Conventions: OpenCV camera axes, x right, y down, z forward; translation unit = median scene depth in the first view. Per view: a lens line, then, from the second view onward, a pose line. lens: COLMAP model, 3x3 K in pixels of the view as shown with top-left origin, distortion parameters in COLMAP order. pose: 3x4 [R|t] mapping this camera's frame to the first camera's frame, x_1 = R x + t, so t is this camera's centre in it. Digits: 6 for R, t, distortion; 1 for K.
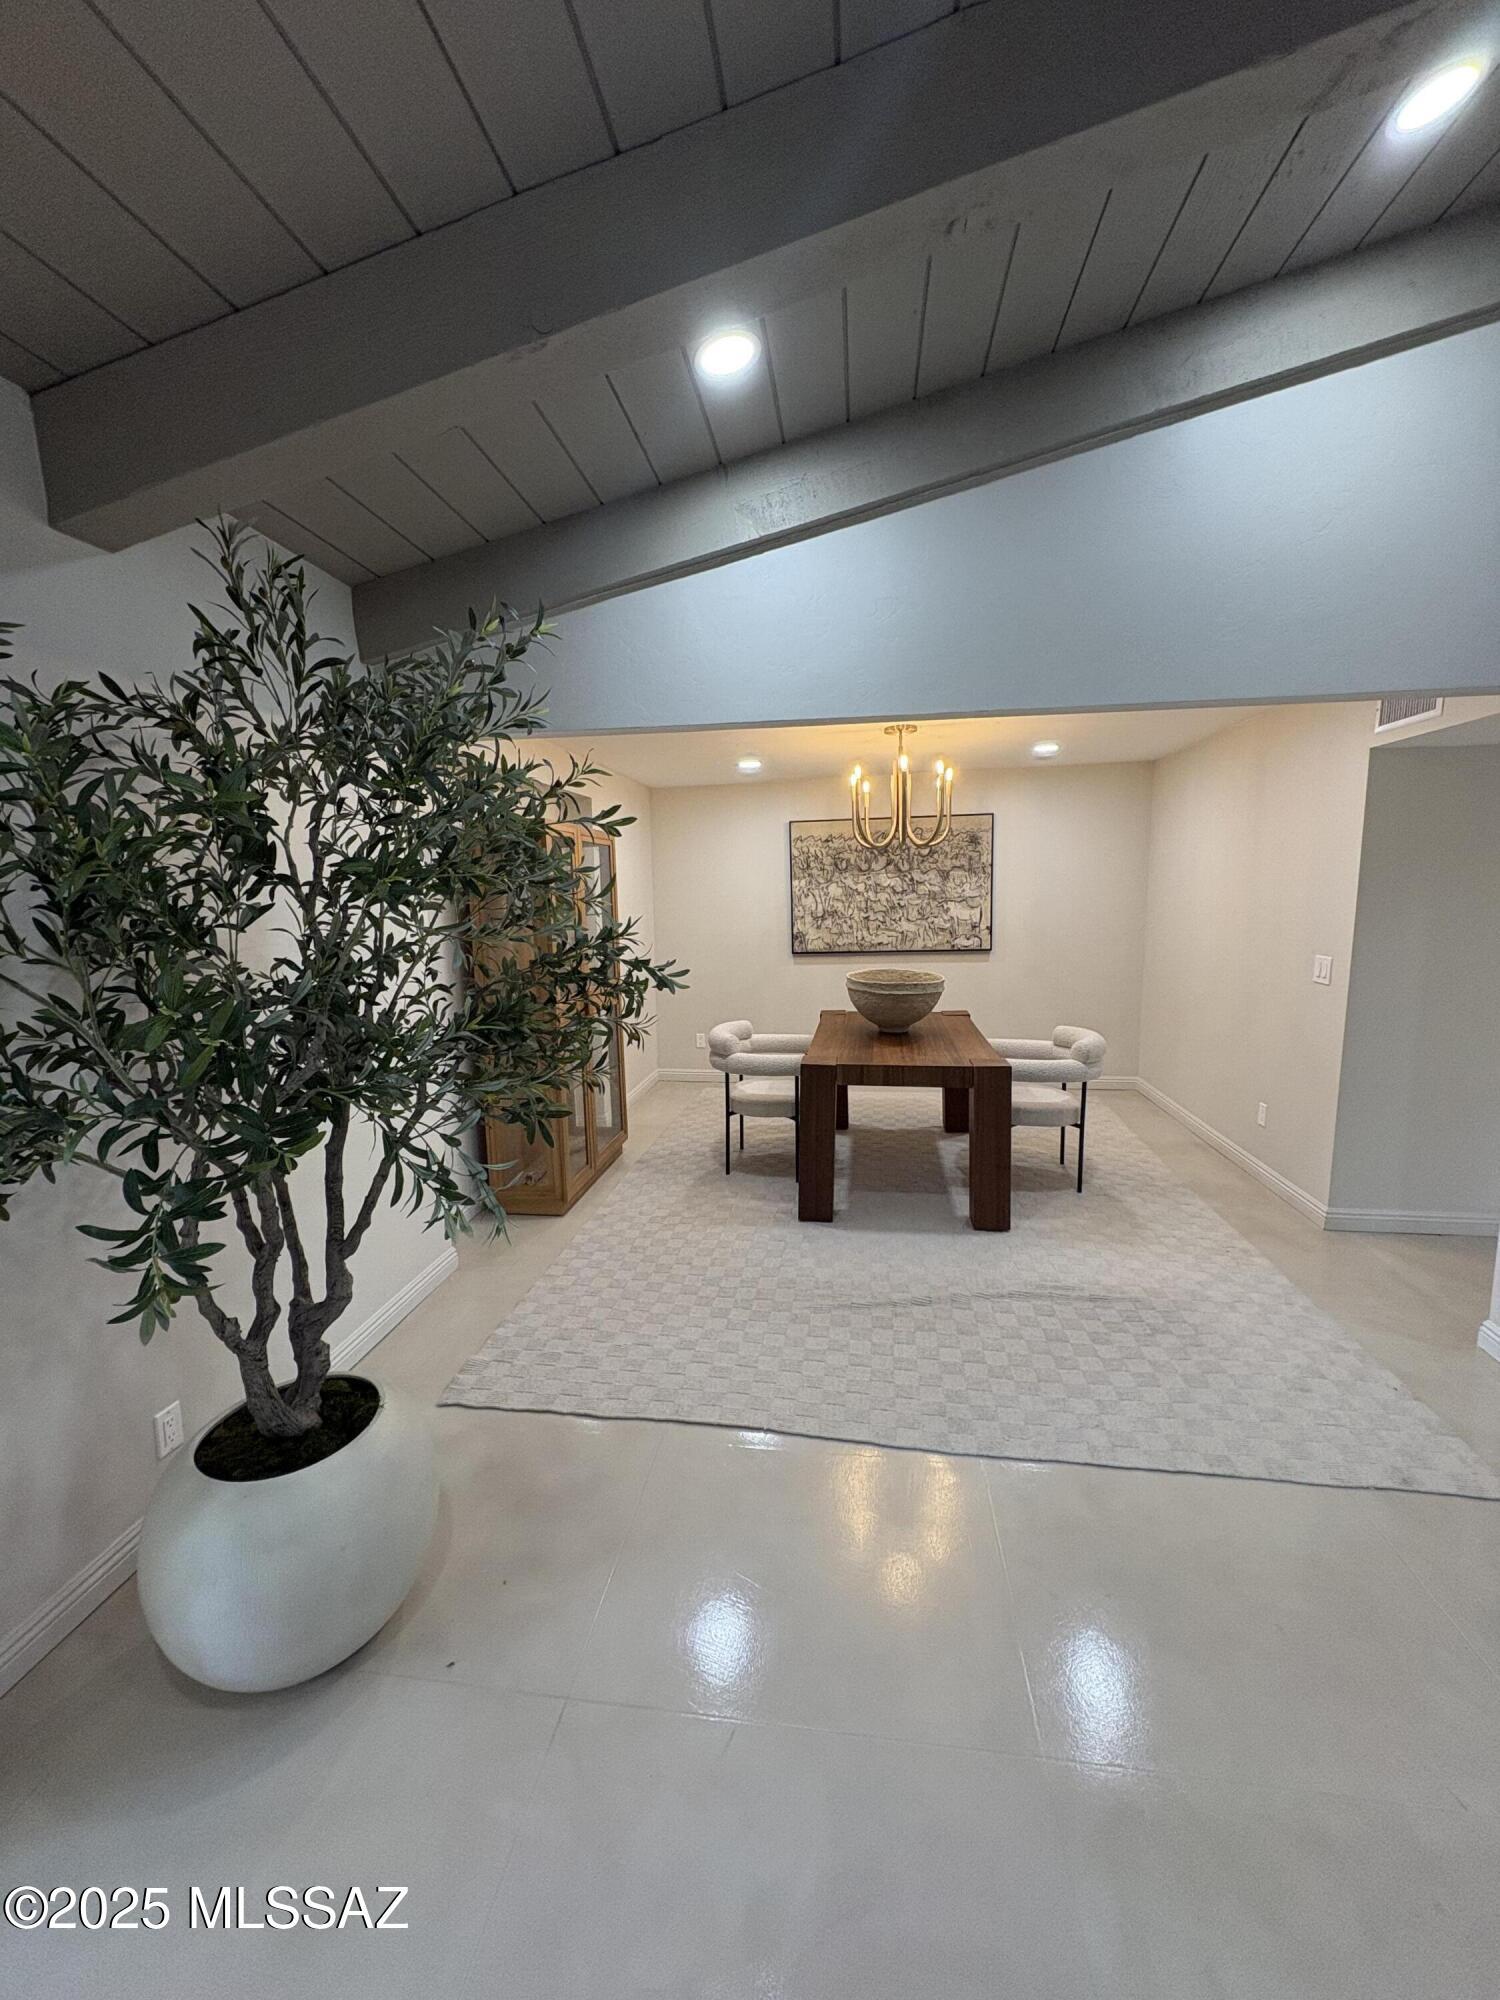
lens RADIAL K [[786.5, 0, 750.0], [0, 786.5, 1000.0], [0, 0, 1]] dist [0.011474, -0.000324]
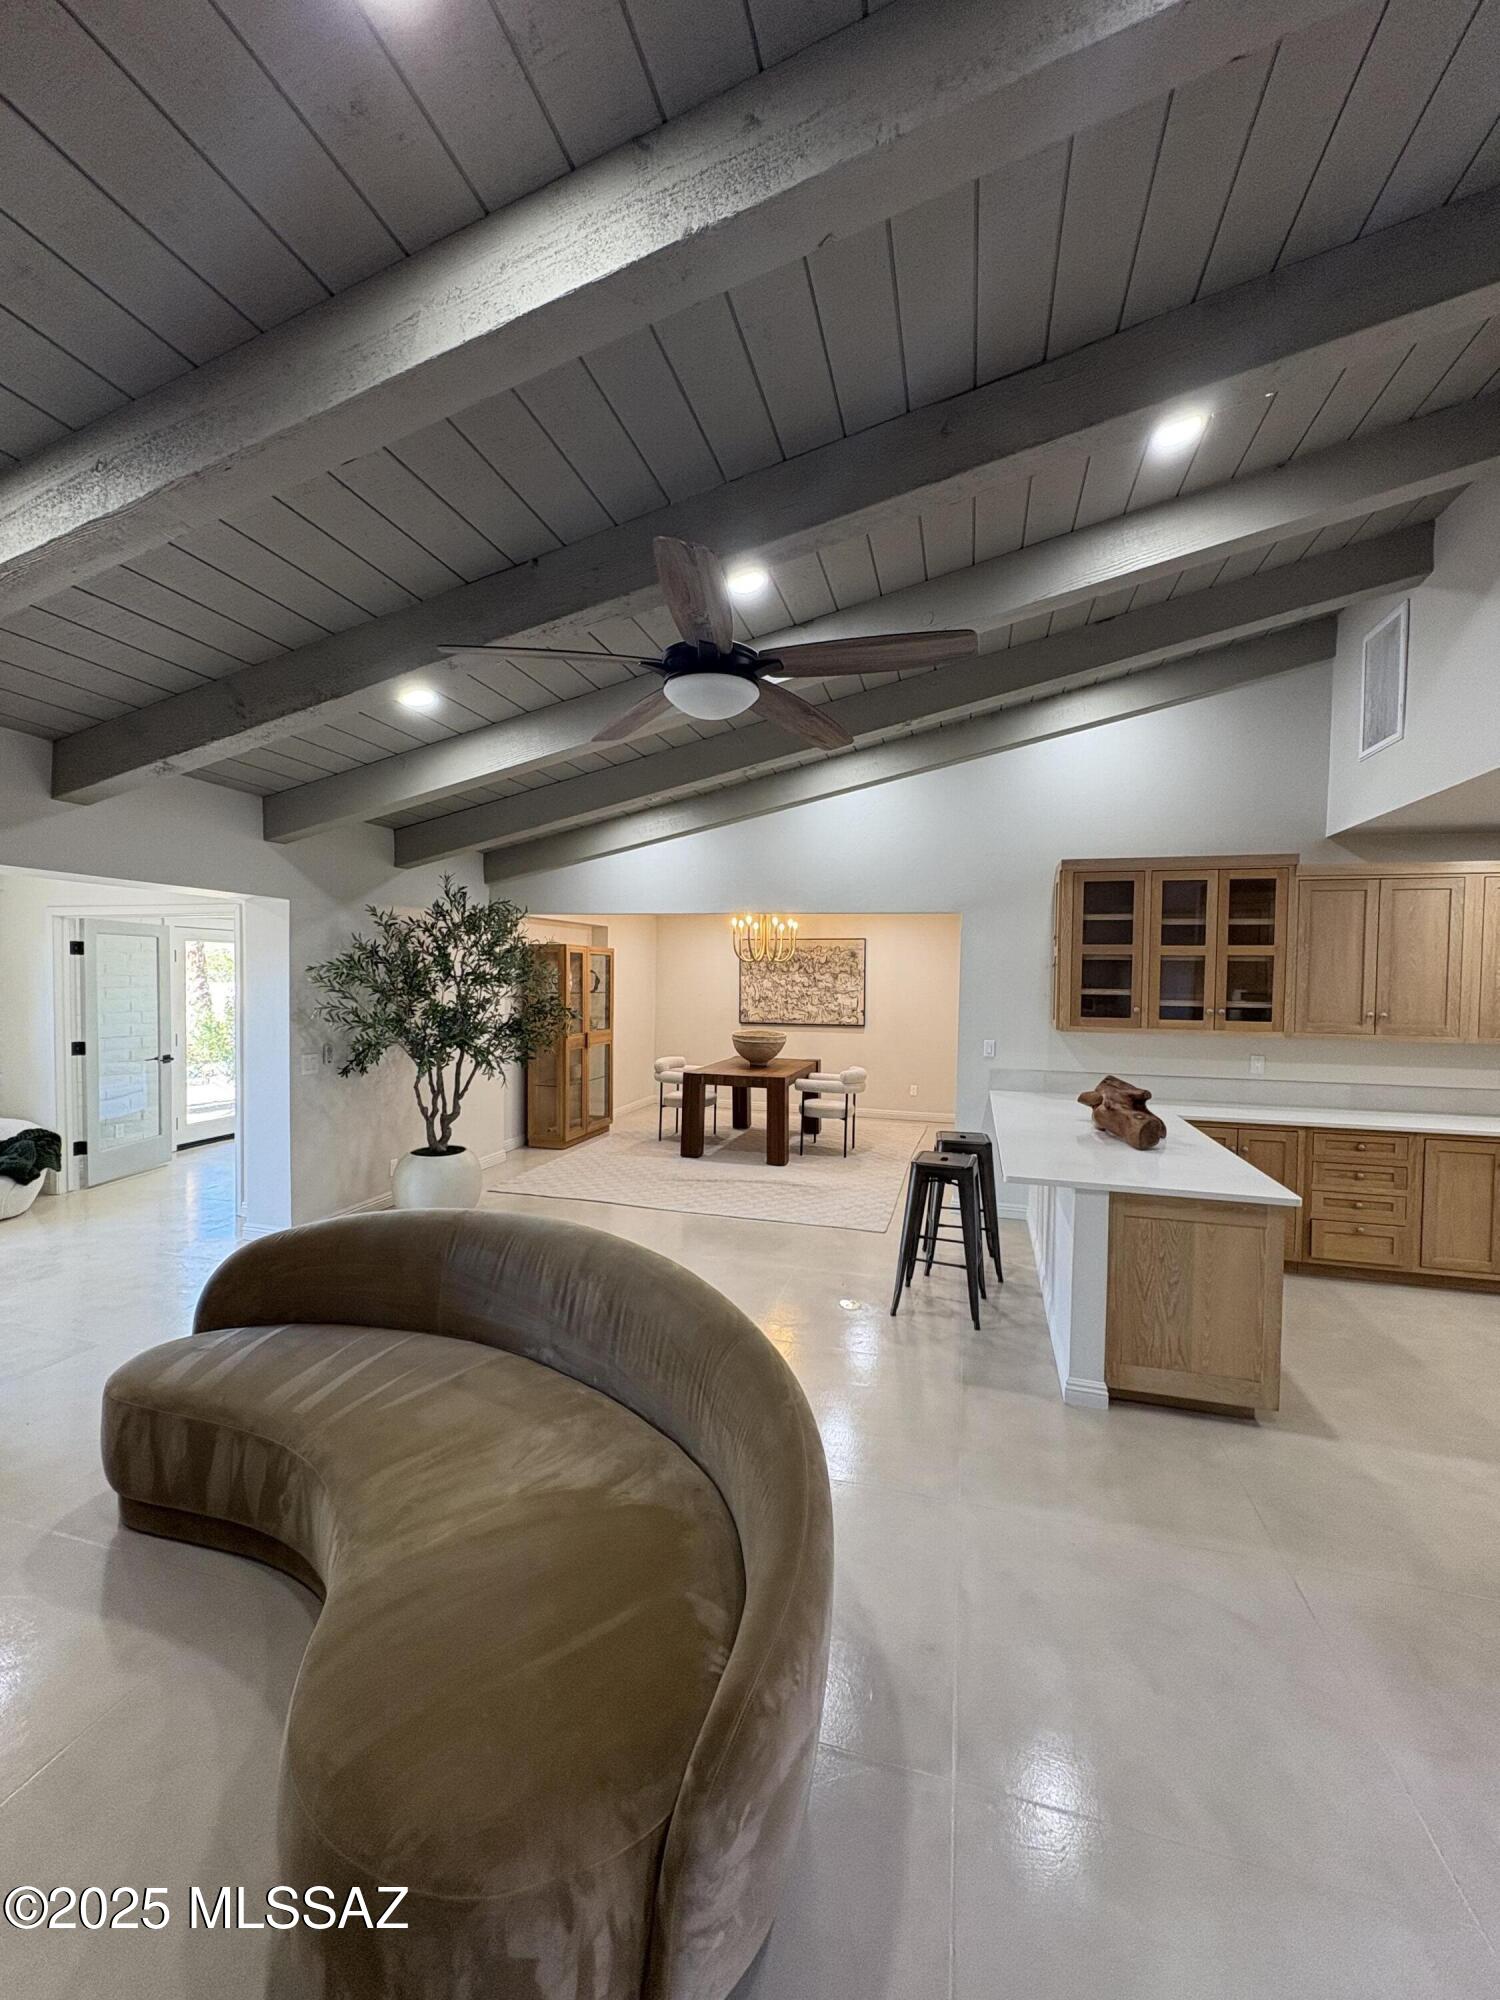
lens RADIAL K [[786.5, 0, 750.0], [0, 786.5, 1000.0], [0, 0, 1]] dist [0.011474, -0.000324]
pose [[0.990596, 0.038449, -0.131306, 0.672229], [-0.052349, 0.993187, -0.104111, 0.137767], [0.126408, 0.110006, 0.985860, -1.296658]]
